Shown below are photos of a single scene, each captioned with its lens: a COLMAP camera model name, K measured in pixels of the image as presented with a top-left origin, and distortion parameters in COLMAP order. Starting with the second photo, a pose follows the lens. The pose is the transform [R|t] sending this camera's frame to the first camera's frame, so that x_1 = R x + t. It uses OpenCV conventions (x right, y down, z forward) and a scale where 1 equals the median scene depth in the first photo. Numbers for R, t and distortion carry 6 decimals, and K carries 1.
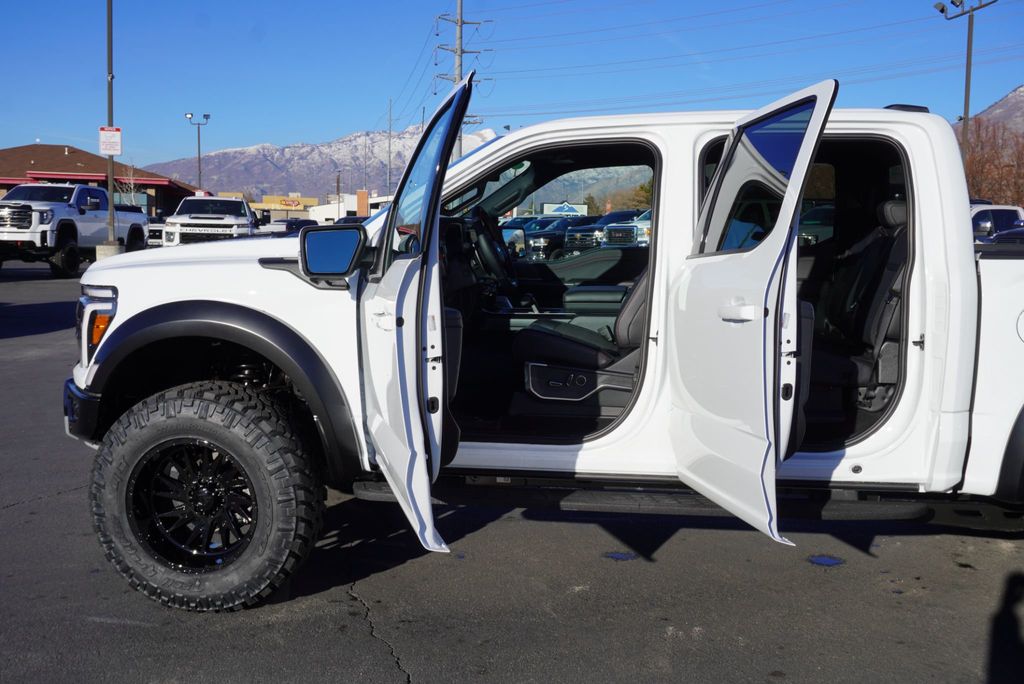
lens RADIAL K [[1055.4, 0, 512.2], [0, 1055.4, 325.6], [0, 0, 1]] dist [-0.005954, 0.014258]
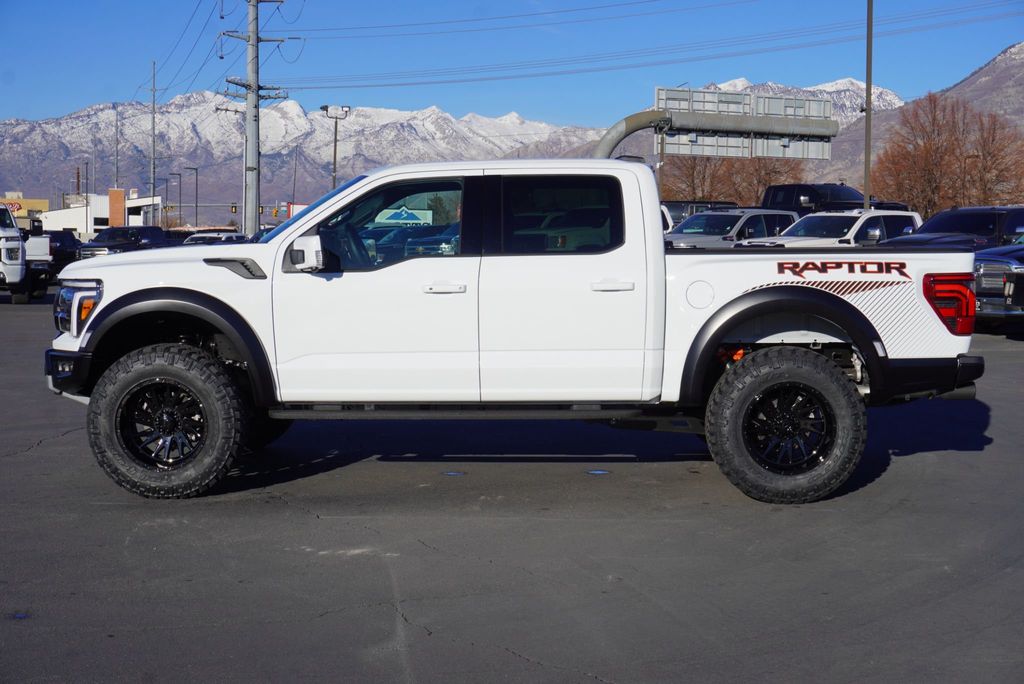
lens RADIAL K [[1489.7, 0, 512.0], [0, 1489.7, 342.0], [0, 0, 1]] dist [0.017291, 0.015642]
pose [[0.992417, -0.014876, 0.122017, -0.066303], [0.017817, 0.999576, -0.023051, 0.108059], [-0.121622, 0.025050, 0.992260, -1.117605]]
